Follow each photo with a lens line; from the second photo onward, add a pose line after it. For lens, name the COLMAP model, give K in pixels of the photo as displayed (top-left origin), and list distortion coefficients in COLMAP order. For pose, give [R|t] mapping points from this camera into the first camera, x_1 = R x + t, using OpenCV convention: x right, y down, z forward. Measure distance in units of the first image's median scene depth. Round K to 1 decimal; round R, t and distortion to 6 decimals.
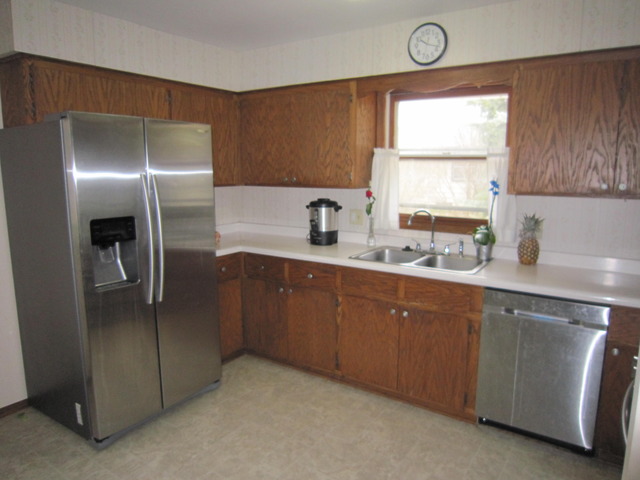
lens RADIAL K [[452.5, 0, 320.0], [0, 452.5, 240.0], [0, 0, 1]] dist [-0.073837, 0.048547]
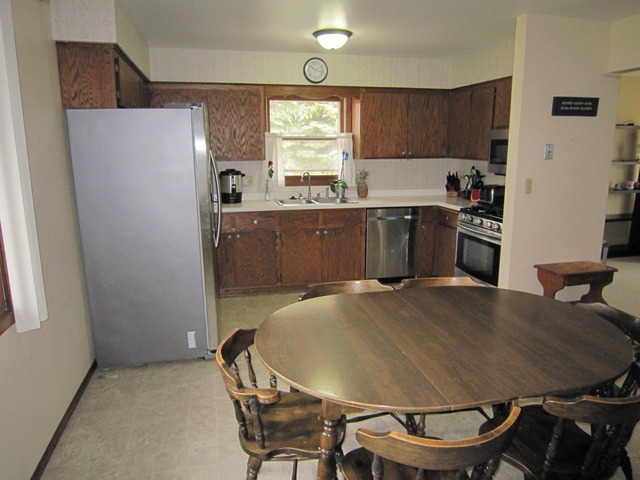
lens RADIAL K [[452.5, 0, 320.0], [0, 452.5, 240.0], [0, 0, 1]] dist [-0.073837, 0.048547]
pose [[0.675407, -0.154815, 0.721011, -0.940833], [0.121726, 0.987709, 0.098053, 0.021492], [-0.727329, 0.021540, 0.685951, -0.130352]]
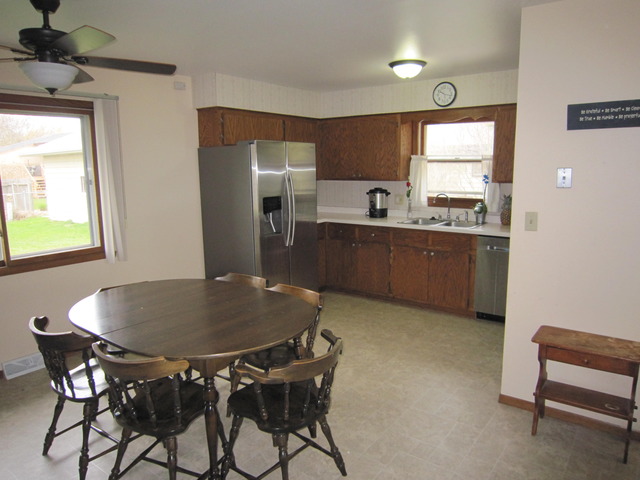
lens RADIAL K [[452.5, 0, 320.0], [0, 452.5, 240.0], [0, 0, 1]] dist [-0.073837, 0.048547]
pose [[0.998830, -0.005173, -0.048086, -0.135856], [0.005382, 0.999977, 0.004218, 0.091965], [0.048063, -0.004472, 0.998834, -0.641432]]
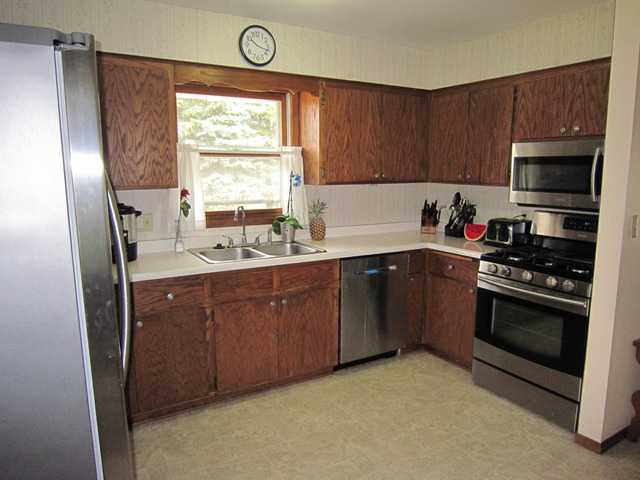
lens RADIAL K [[452.5, 0, 320.0], [0, 452.5, 240.0], [0, 0, 1]] dist [-0.073837, 0.048547]
pose [[0.422094, -0.143755, 0.895082, -0.629981], [0.142449, 0.985599, 0.091119, -0.056627], [-0.895291, 0.089043, 0.436493, 0.402631]]
